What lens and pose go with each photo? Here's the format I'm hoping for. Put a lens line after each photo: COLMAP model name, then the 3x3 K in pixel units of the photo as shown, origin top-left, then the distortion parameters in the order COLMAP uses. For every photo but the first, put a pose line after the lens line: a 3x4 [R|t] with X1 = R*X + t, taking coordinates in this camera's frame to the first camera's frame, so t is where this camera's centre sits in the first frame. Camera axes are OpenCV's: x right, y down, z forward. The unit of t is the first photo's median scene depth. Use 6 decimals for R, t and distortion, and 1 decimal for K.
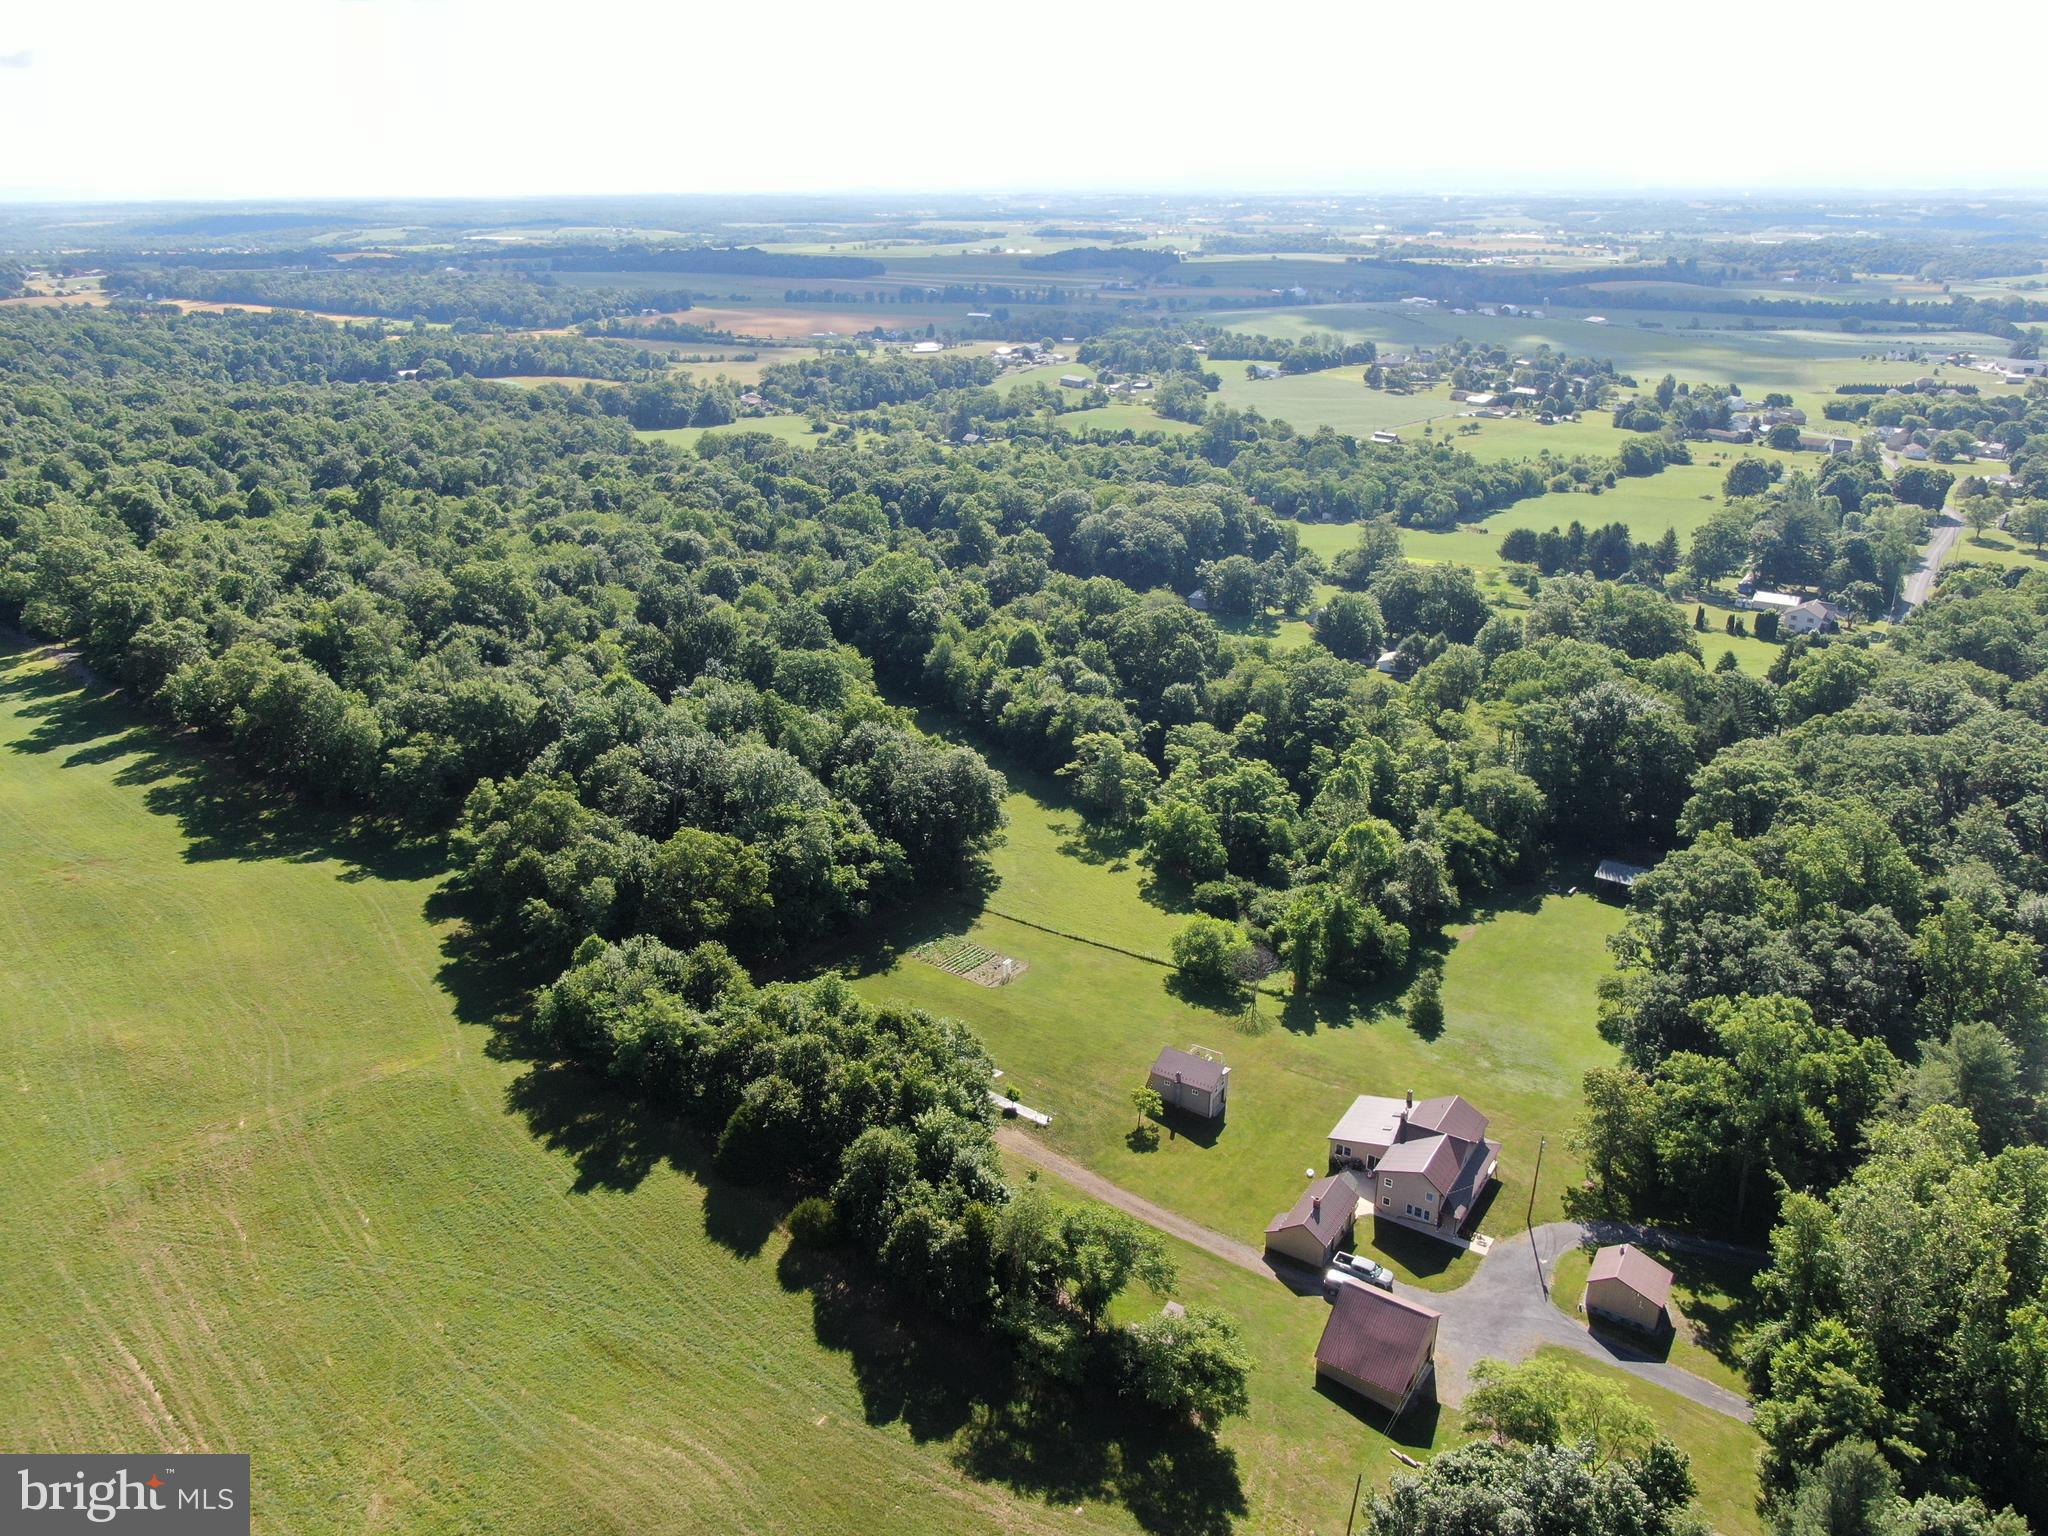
lens RADIAL K [[1471.2, 0, 1023.4], [0, 1471.2, 763.3], [0, 0, 1]] dist [-0.021595, 0.008709]
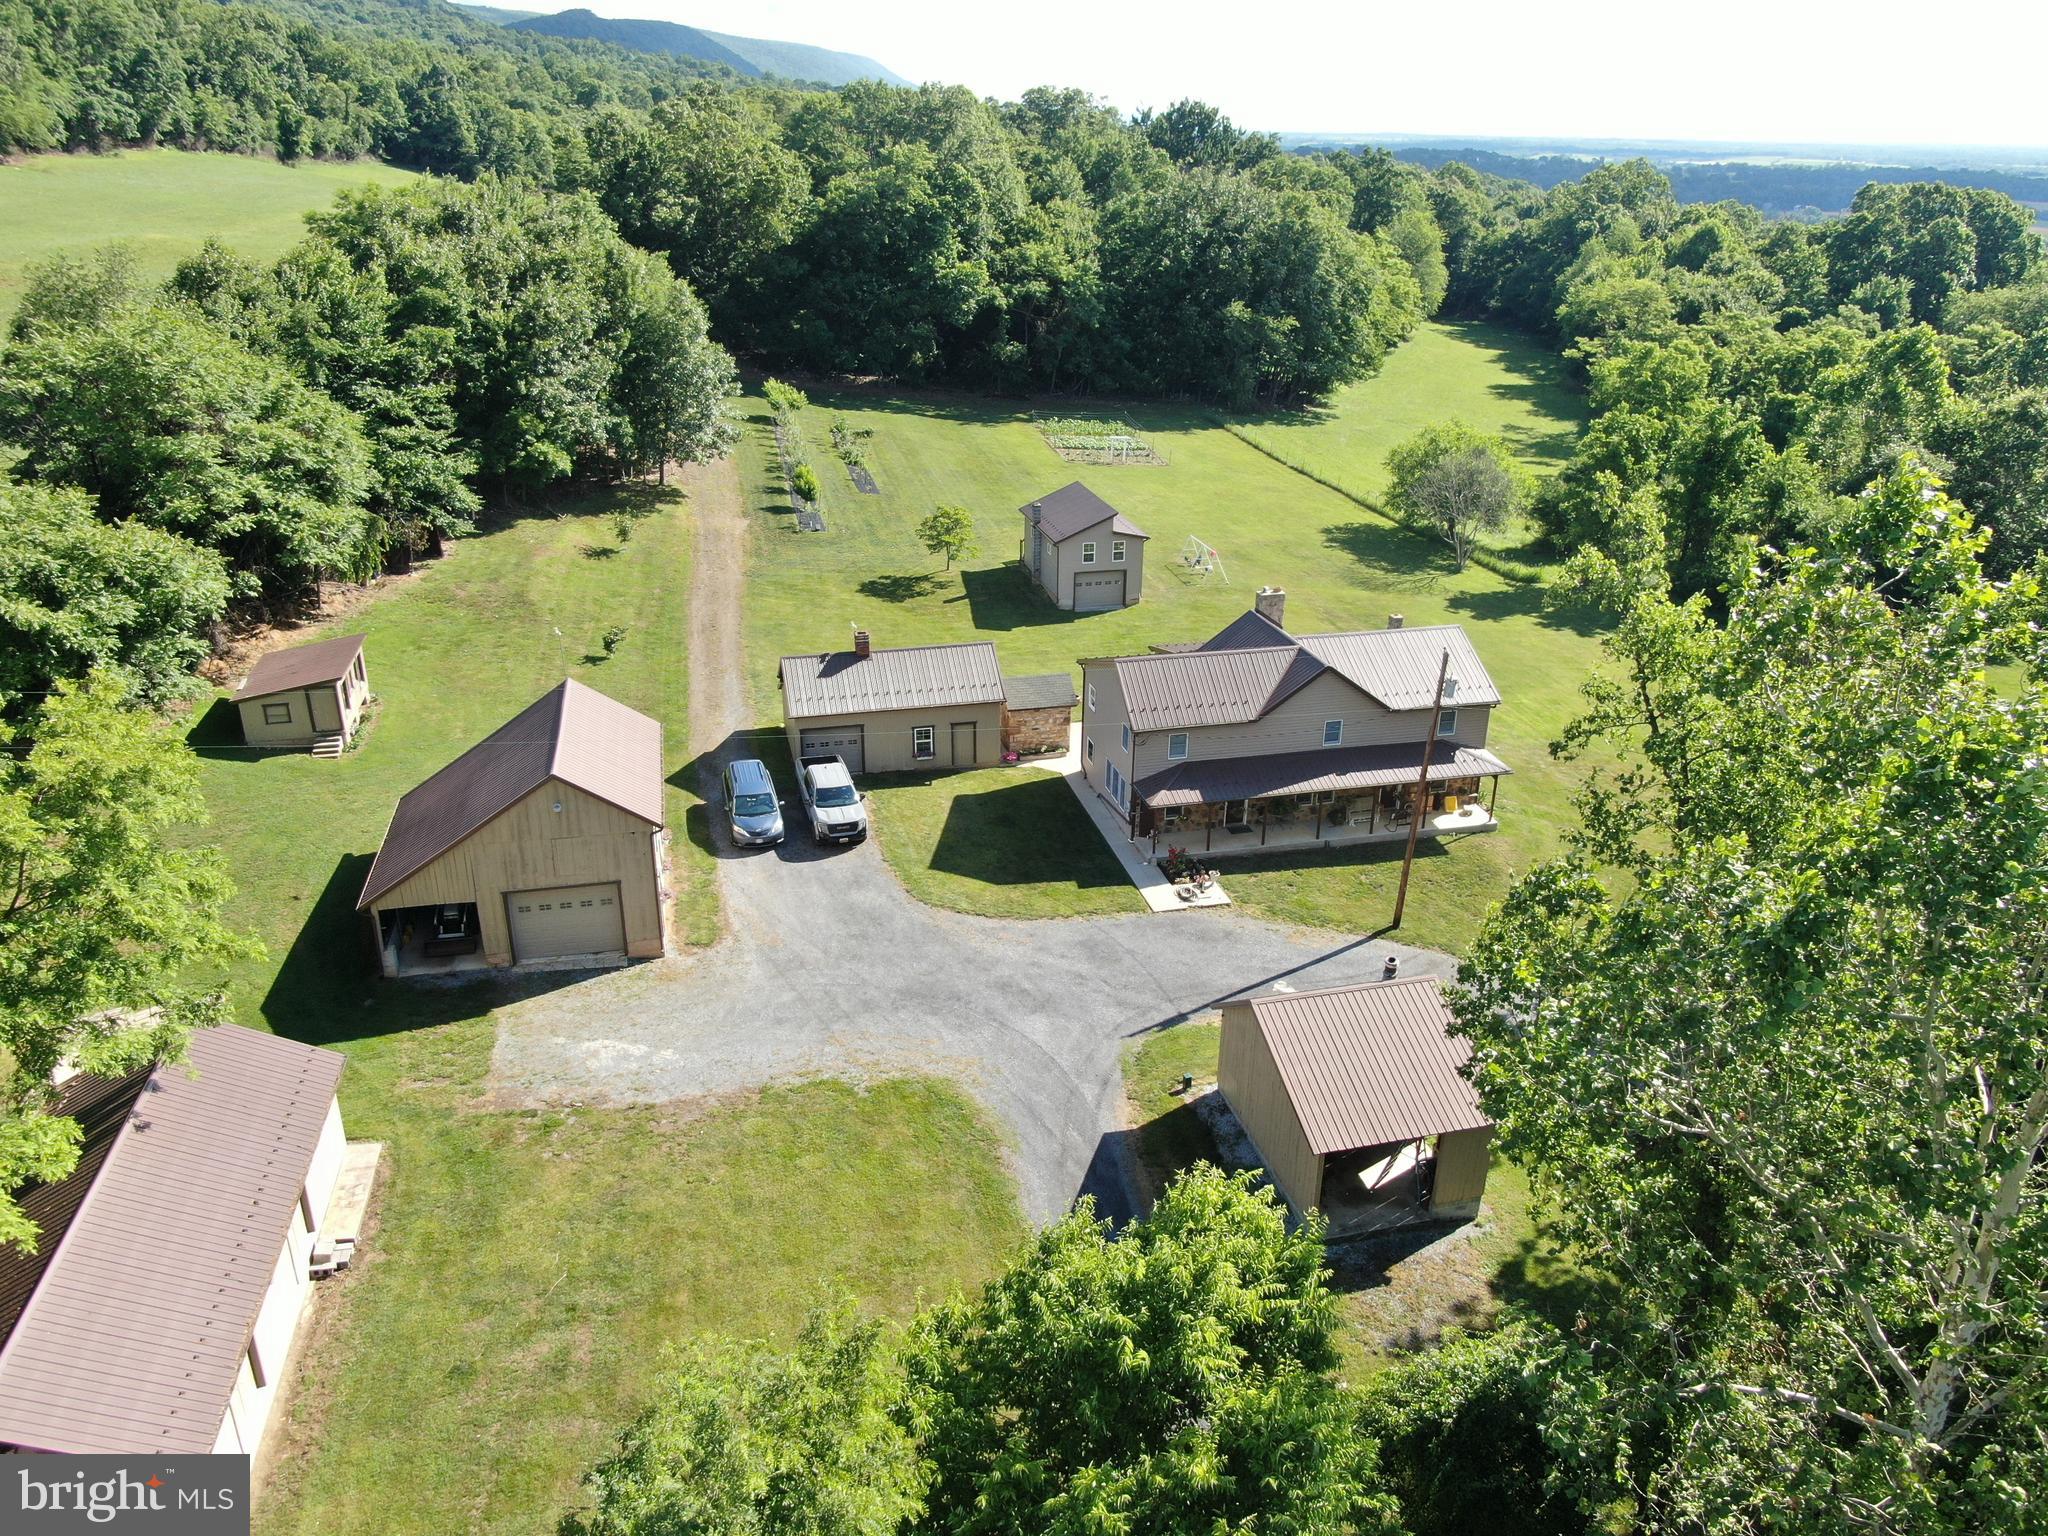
lens RADIAL K [[1471.2, 0, 1023.8], [0, 1471.2, 767.1], [0, 0, 1]] dist [-0.021595, 0.008709]
pose [[0.732234, 0.288219, -0.617060, 0.356674], [-0.265970, 0.955107, 0.130501, 0.189226], [0.626971, 0.068562, 0.776020, 0.503223]]
